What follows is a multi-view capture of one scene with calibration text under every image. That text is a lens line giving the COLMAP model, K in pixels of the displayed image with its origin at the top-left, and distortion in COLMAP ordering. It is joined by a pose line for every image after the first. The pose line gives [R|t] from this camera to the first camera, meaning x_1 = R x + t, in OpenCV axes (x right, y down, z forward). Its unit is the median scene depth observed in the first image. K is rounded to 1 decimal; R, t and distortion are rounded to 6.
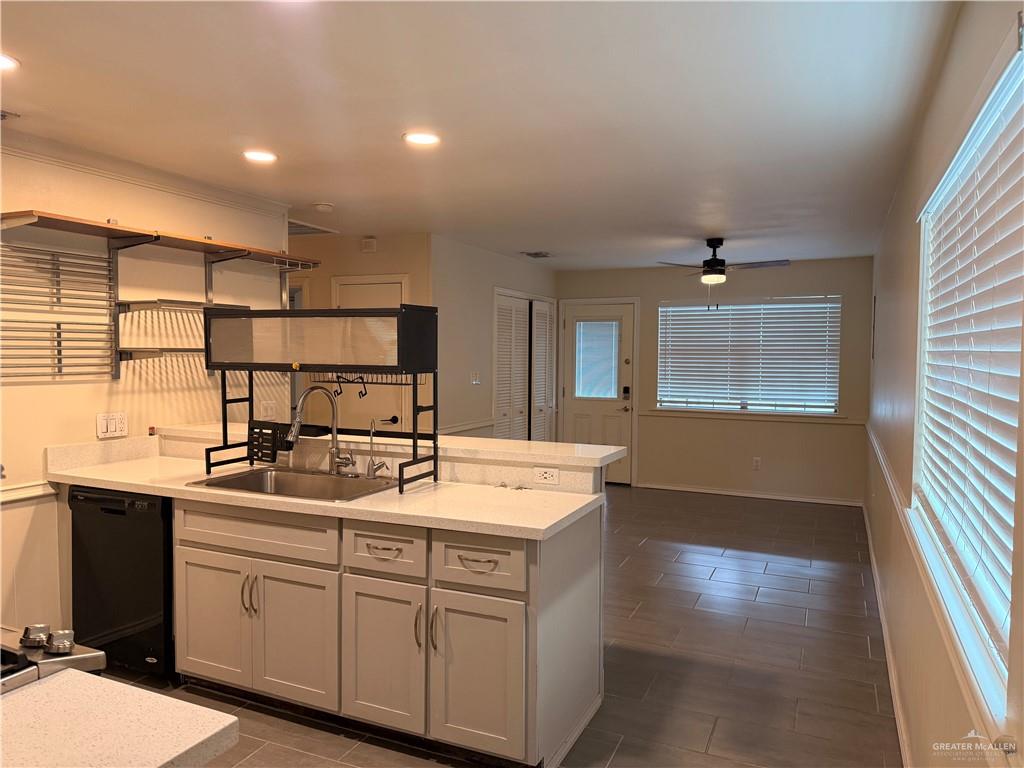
lens RADIAL K [[714.8, 0, 514.7], [0, 714.8, 389.8], [0, 0, 1]] dist [0.026632, -0.041239]
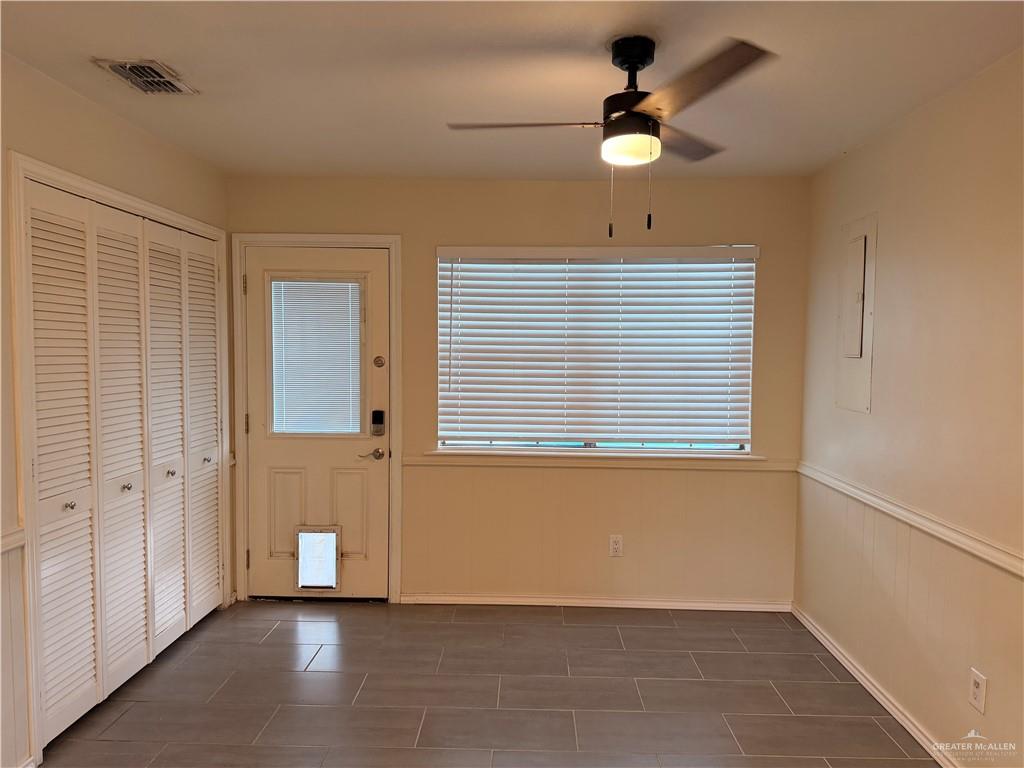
lens RADIAL K [[714.8, 0, 517.7], [0, 714.8, 392.9], [0, 0, 1]] dist [0.026632, -0.041239]
pose [[0.925810, -0.017682, 0.377577, 0.054979], [0.012247, 0.999784, 0.016791, -0.023854], [-0.377792, -0.010921, 0.925826, 0.478784]]
